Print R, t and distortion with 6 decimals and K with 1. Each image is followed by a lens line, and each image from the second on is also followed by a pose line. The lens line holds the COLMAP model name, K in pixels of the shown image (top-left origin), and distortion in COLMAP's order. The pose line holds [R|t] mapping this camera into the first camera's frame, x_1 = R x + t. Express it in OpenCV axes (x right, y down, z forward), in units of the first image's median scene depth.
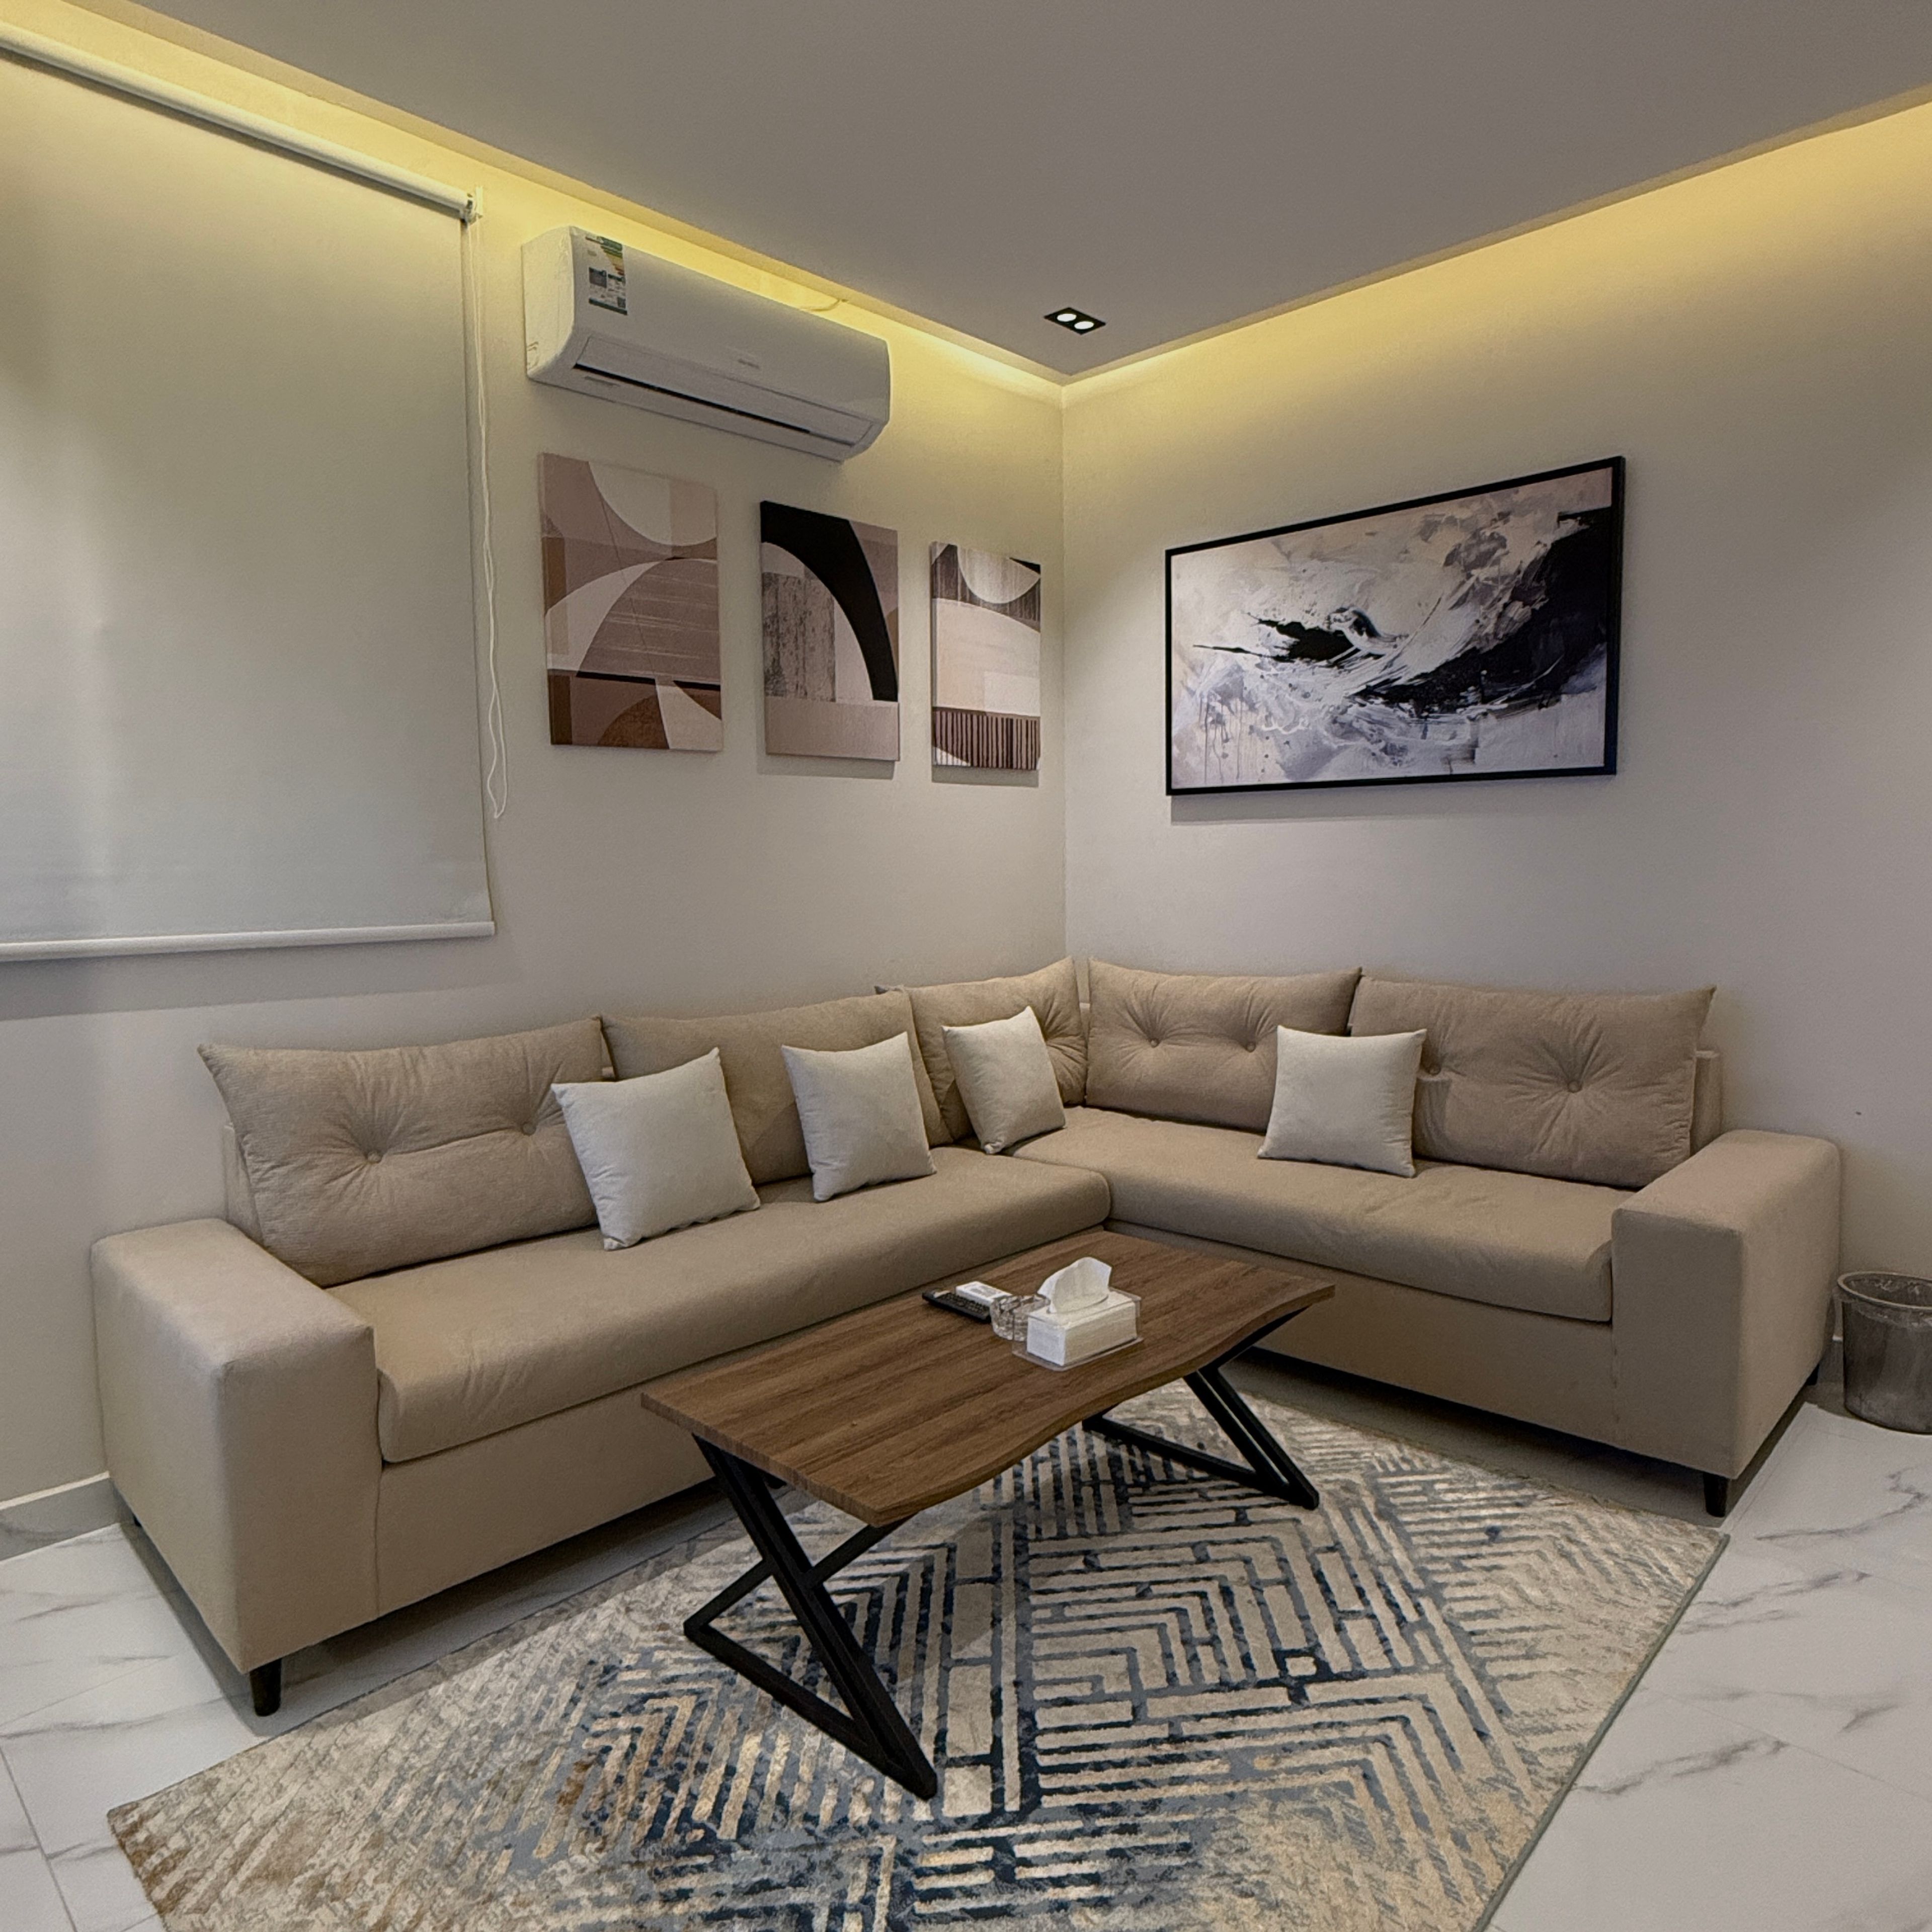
lens RADIAL K [[1297.0, 0, 966.0], [0, 1297.0, 966.0], [0, 0, 1]] dist [0.007921, 0.002648]
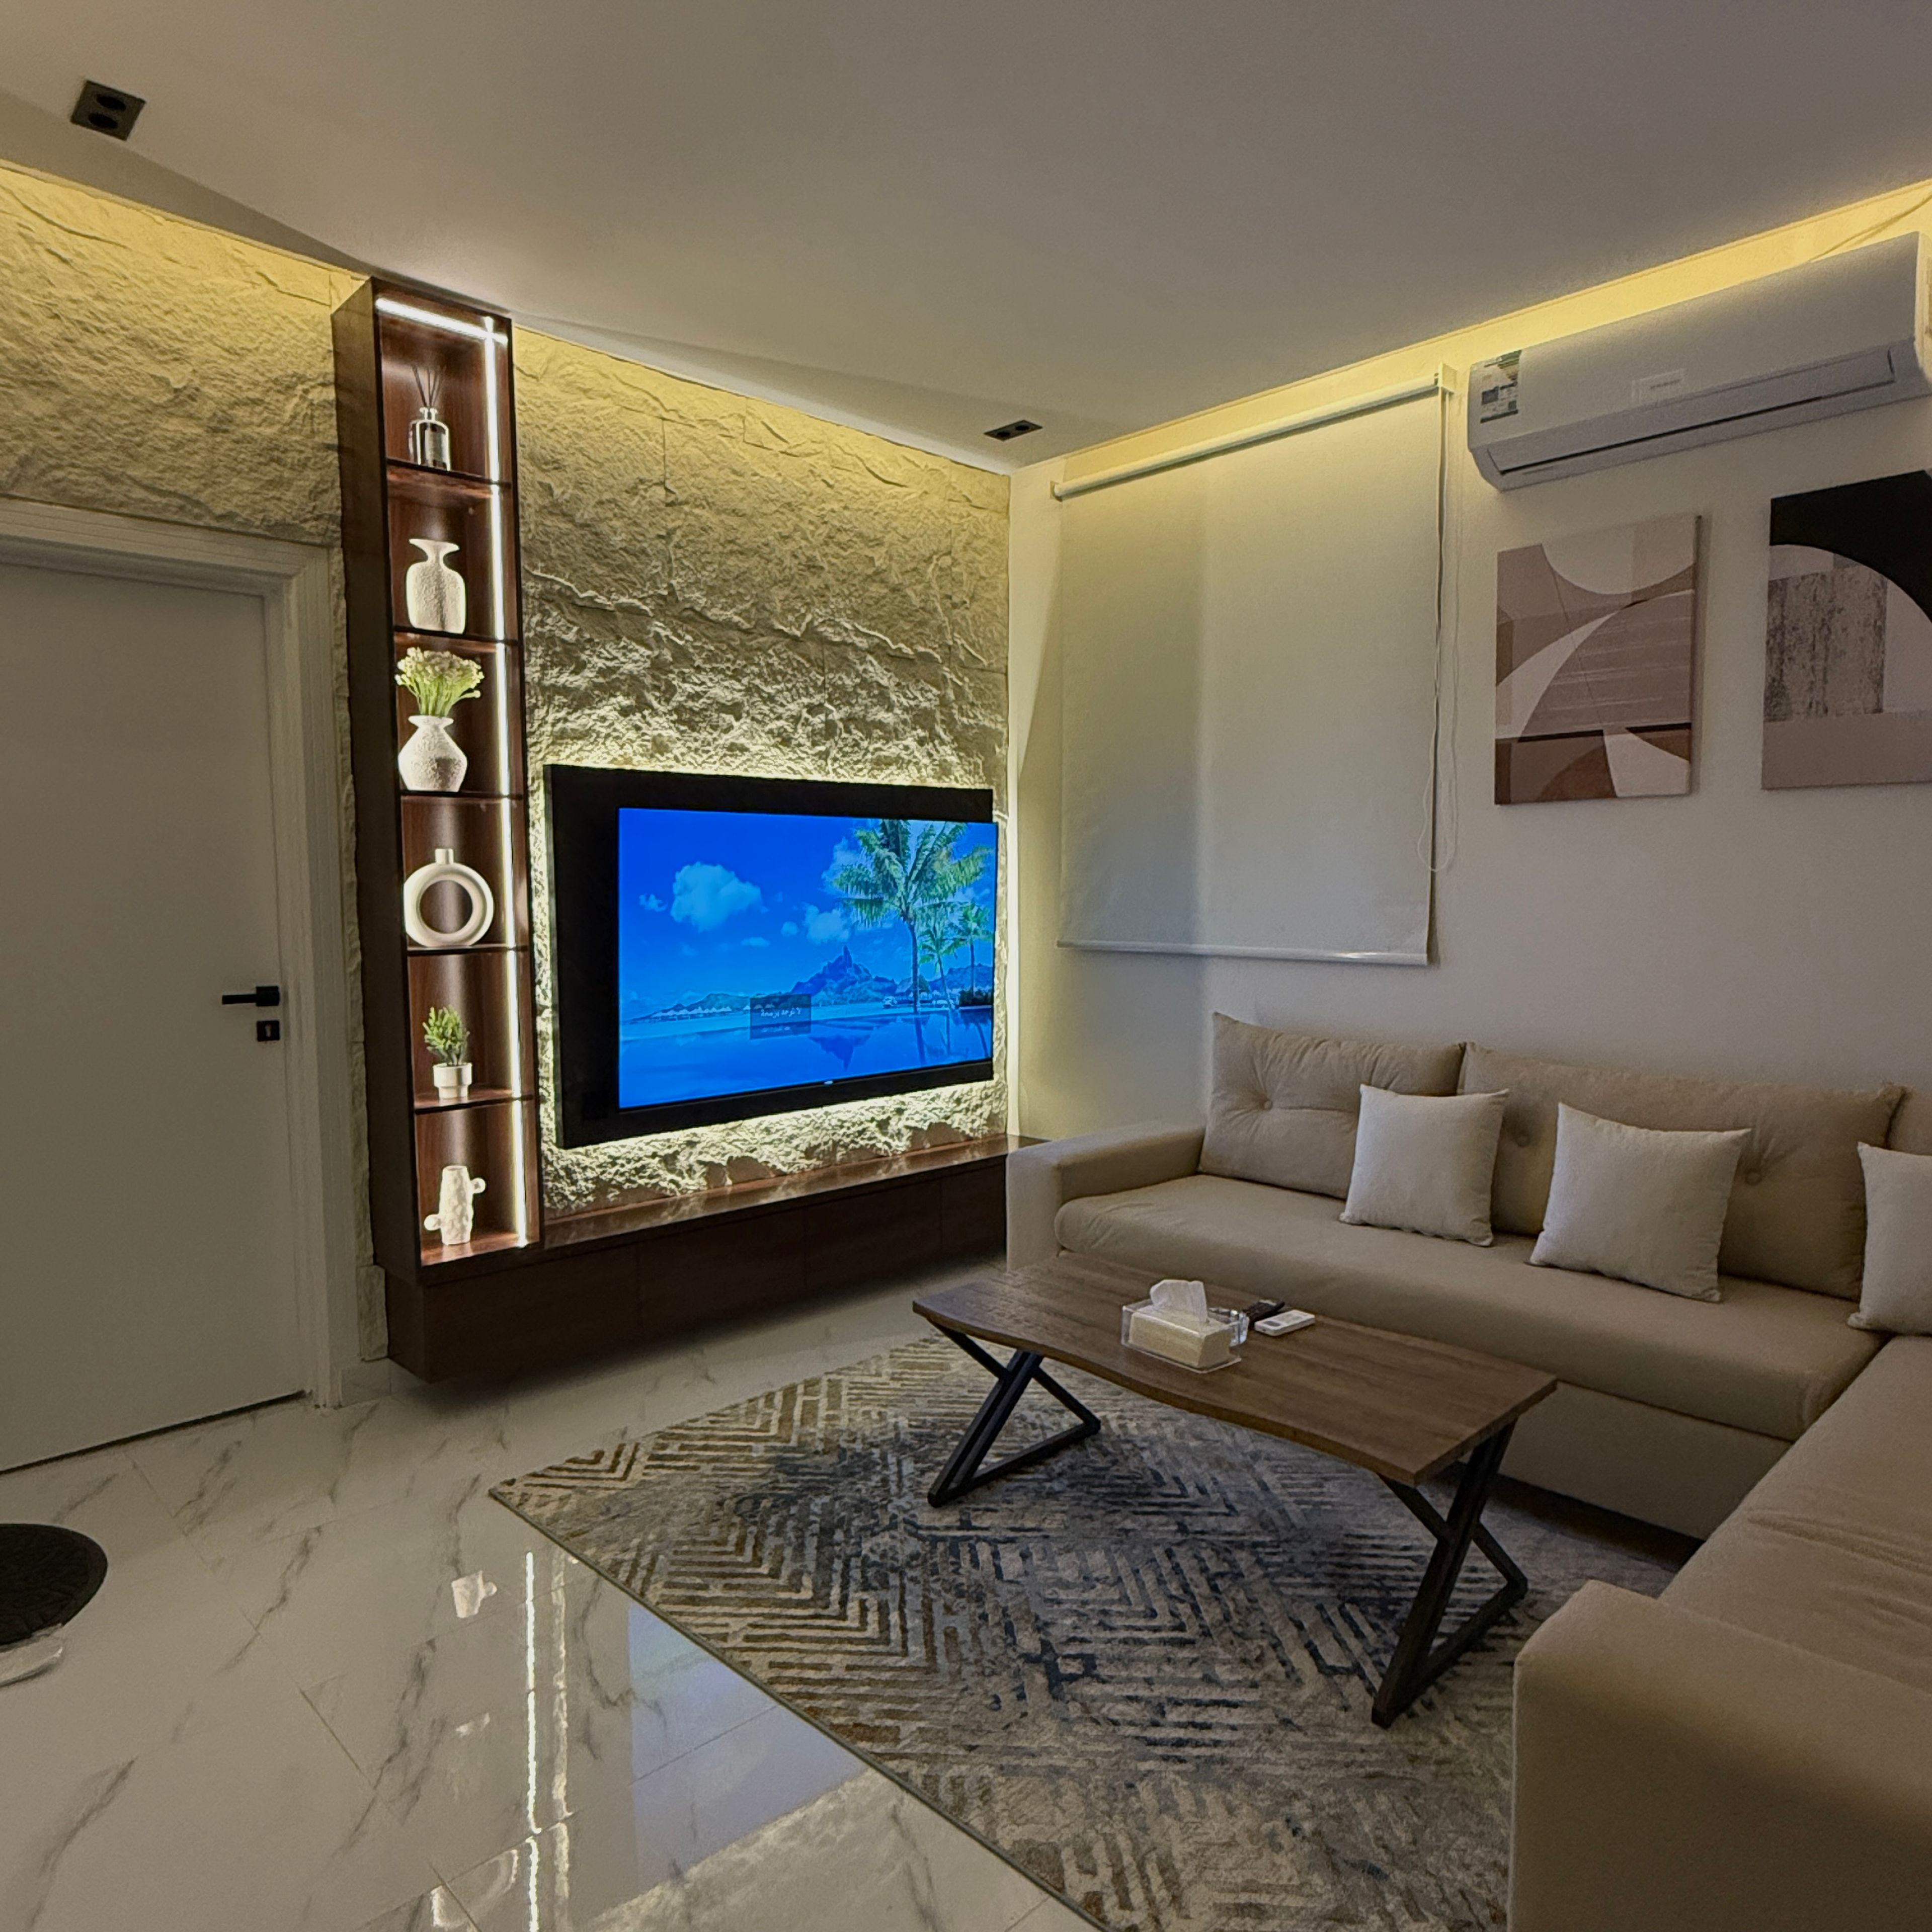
lens RADIAL K [[1297.0, 0, 966.0], [0, 1297.0, 966.0], [0, 0, 1]] dist [0.007921, 0.002648]
pose [[-0.029588, 0.077889, -0.996523, 0.842879], [-0.084570, 0.993190, 0.080139, -0.081743], [0.995978, 0.086647, -0.022800, 0.573777]]
